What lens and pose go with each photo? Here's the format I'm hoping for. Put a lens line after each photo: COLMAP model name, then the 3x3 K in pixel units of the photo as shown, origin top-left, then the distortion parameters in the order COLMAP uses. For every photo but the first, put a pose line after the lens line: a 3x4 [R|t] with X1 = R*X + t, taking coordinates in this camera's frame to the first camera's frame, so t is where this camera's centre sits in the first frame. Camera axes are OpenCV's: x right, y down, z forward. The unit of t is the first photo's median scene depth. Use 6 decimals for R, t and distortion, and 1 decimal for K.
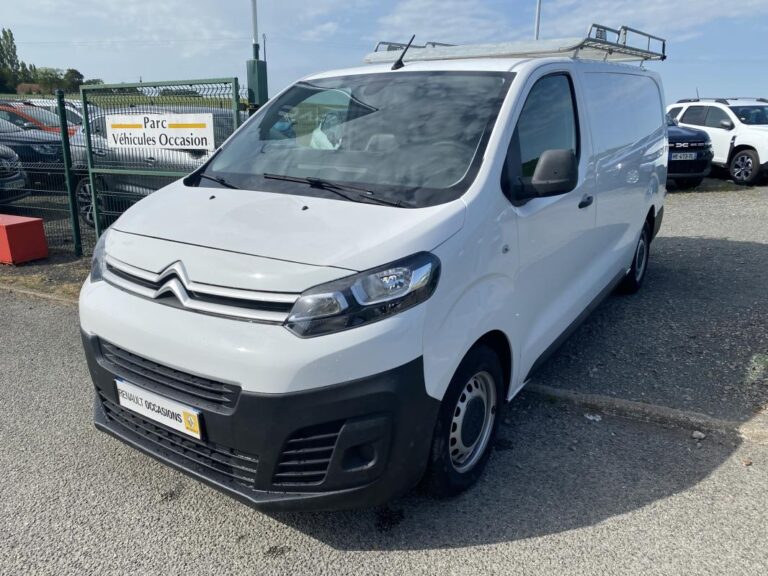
lens RADIAL K [[589.5, 0, 373.8], [0, 589.5, 298.8], [0, 0, 1]] dist [0.001538, -0.004955]
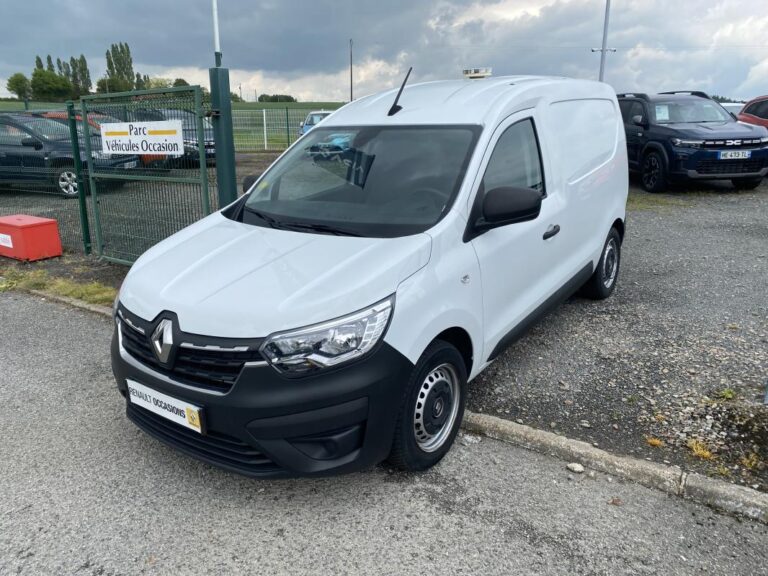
lens RADIAL K [[584.5, 0, 384.0], [0, 584.5, 288.0], [0, 0, 1]] dist [0.001640, -0.002039]
pose [[0.988738, 0.022967, -0.147881, 0.221036], [-0.025238, 0.999590, -0.013497, -0.013228], [0.147510, 0.017077, 0.988913, 0.036772]]
